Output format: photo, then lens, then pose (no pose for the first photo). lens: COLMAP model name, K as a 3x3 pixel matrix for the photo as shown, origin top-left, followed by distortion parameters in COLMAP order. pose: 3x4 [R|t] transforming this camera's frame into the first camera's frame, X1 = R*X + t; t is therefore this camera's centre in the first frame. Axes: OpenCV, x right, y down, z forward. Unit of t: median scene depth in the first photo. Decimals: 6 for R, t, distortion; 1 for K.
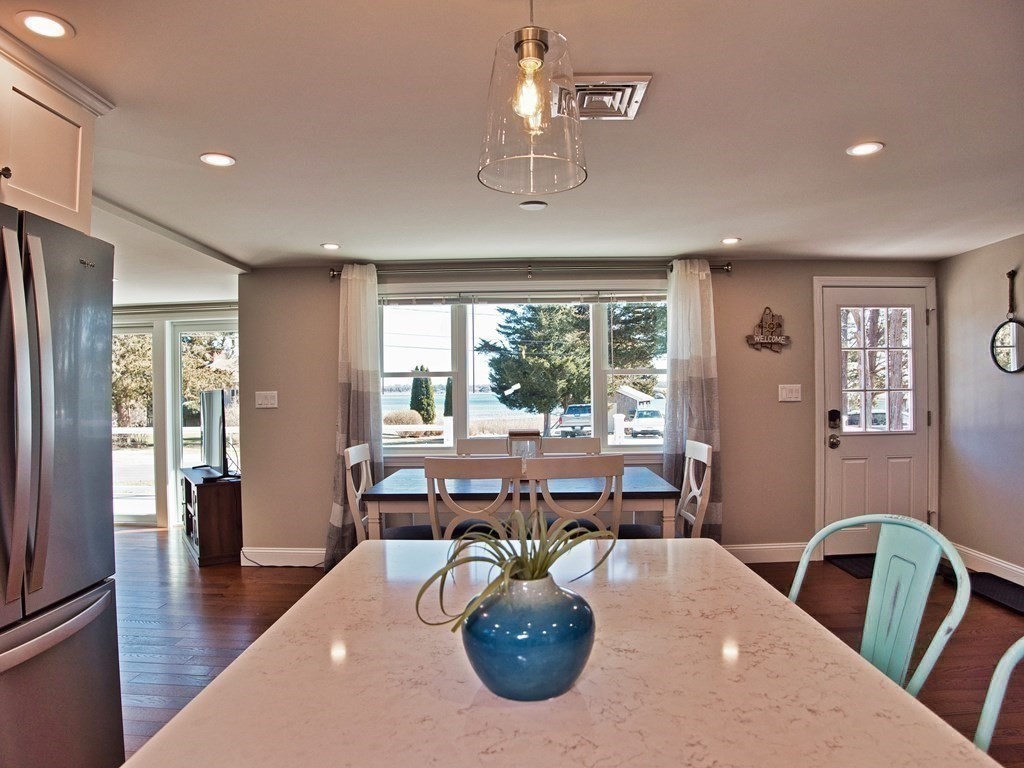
lens RADIAL K [[623.5, 0, 507.3], [0, 623.5, 388.6], [0, 0, 1]] dist [-0.129913, 0.047965]
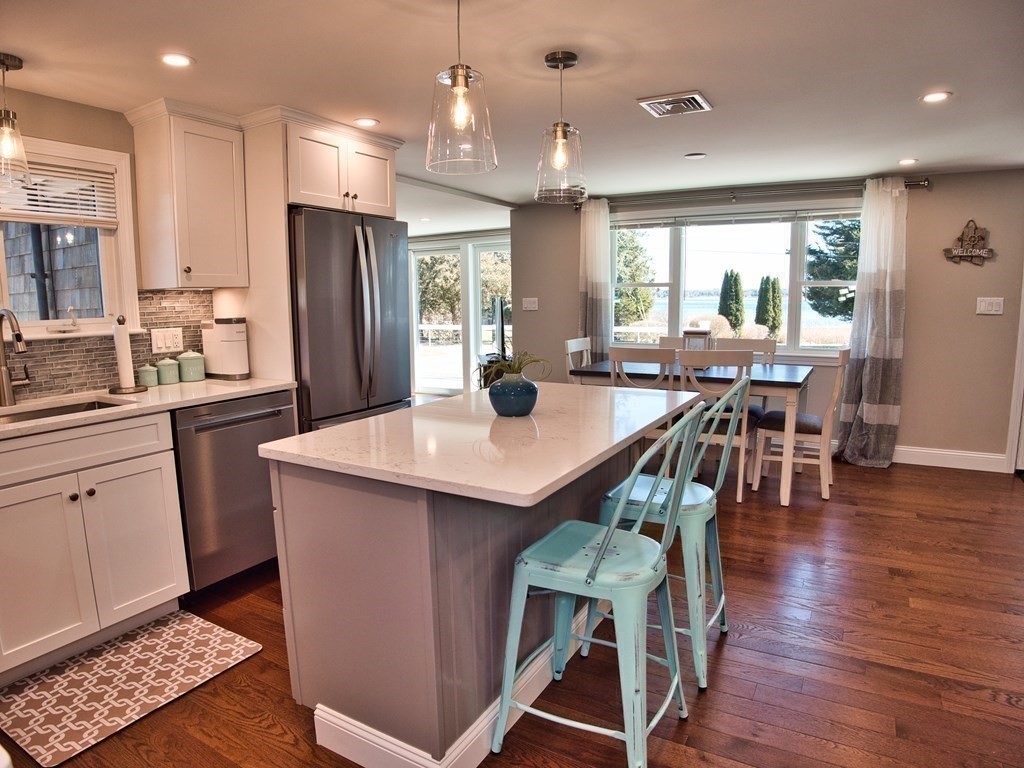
lens RADIAL K [[623.5, 0, 507.3], [0, 623.5, 388.6], [0, 0, 1]] dist [-0.129913, 0.047965]
pose [[0.878426, 0.068586, -0.472930, 0.224343], [0.005142, 0.988233, 0.152868, -0.008620], [0.477850, -0.136715, 0.867737, -0.239559]]
